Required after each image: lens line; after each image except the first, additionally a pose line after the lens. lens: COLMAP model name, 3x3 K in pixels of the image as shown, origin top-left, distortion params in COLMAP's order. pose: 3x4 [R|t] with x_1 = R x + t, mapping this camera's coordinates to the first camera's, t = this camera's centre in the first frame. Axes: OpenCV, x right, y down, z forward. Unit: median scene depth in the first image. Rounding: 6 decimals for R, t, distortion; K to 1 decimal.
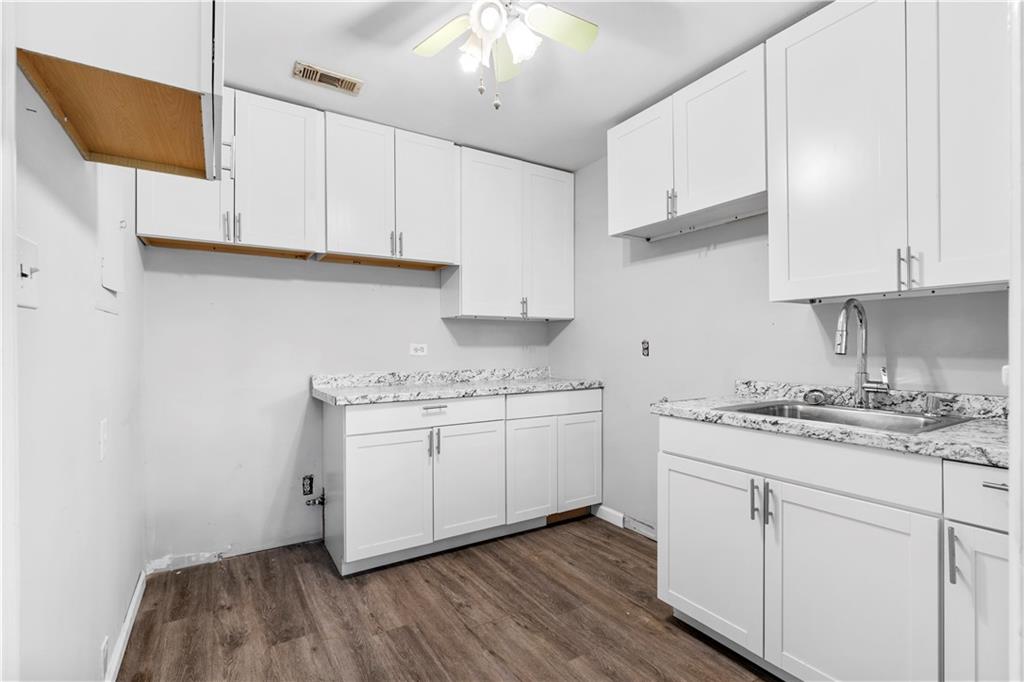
lens RADIAL K [[466.4, 0, 520.9], [0, 466.4, 345.3], [0, 0, 1]] dist [-0.013514, 0.004178]
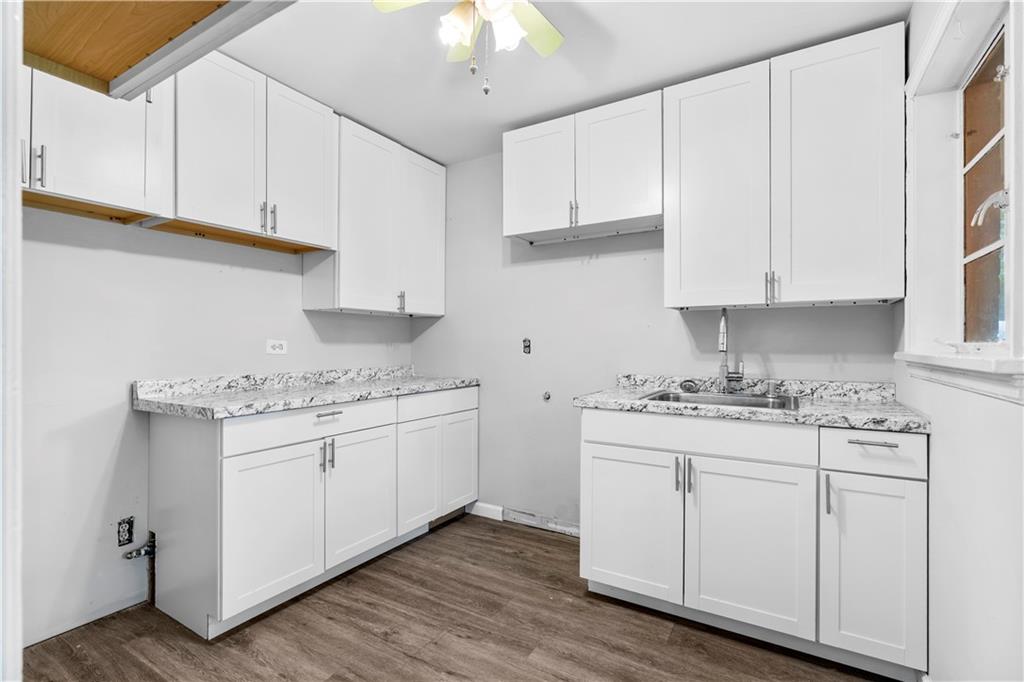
lens RADIAL K [[466.4, 0, 519.9], [0, 466.4, 341.7], [0, 0, 1]] dist [-0.013514, 0.004178]
pose [[0.892978, 0.007022, 0.450045, -0.236550], [-0.005653, 0.999974, -0.004387, 0.001429], [-0.450064, 0.001373, 0.892995, 0.070269]]
